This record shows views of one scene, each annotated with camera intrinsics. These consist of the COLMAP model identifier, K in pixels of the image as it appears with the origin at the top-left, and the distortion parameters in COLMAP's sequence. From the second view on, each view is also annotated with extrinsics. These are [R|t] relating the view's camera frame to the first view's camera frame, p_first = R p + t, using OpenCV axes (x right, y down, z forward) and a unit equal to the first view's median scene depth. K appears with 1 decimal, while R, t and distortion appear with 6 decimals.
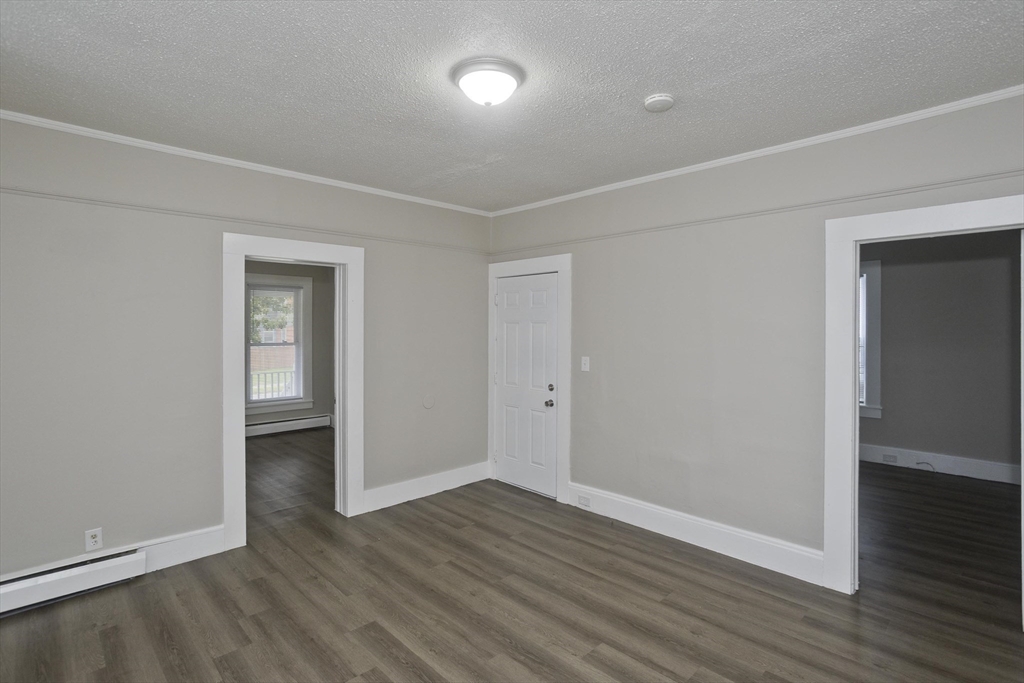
lens RADIAL K [[501.4, 0, 494.2], [0, 501.4, 329.6], [0, 0, 1]] dist [-0.000427, 0.000778]
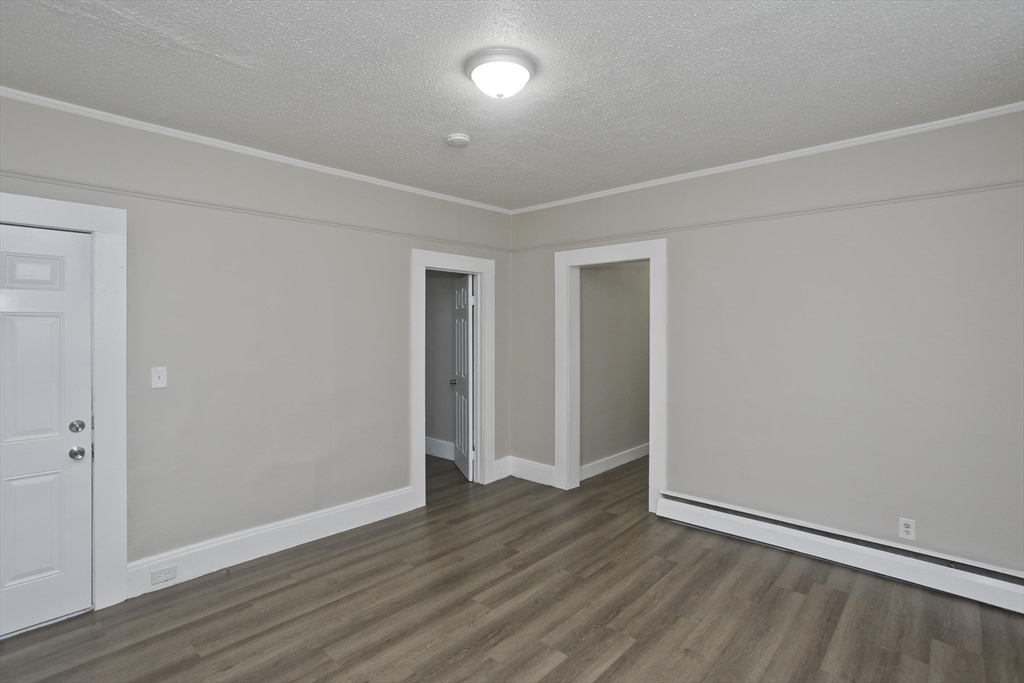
lens RADIAL K [[513.8, 0, 515.9], [0, 513.8, 324.0], [0, 0, 1]] dist [-0.051420, 0.033019]
pose [[-0.074963, 0.006755, 0.997163, -0.678174], [0.005307, 0.999966, -0.006375, 0.002837], [-0.997172, 0.004814, -0.074996, 0.697448]]
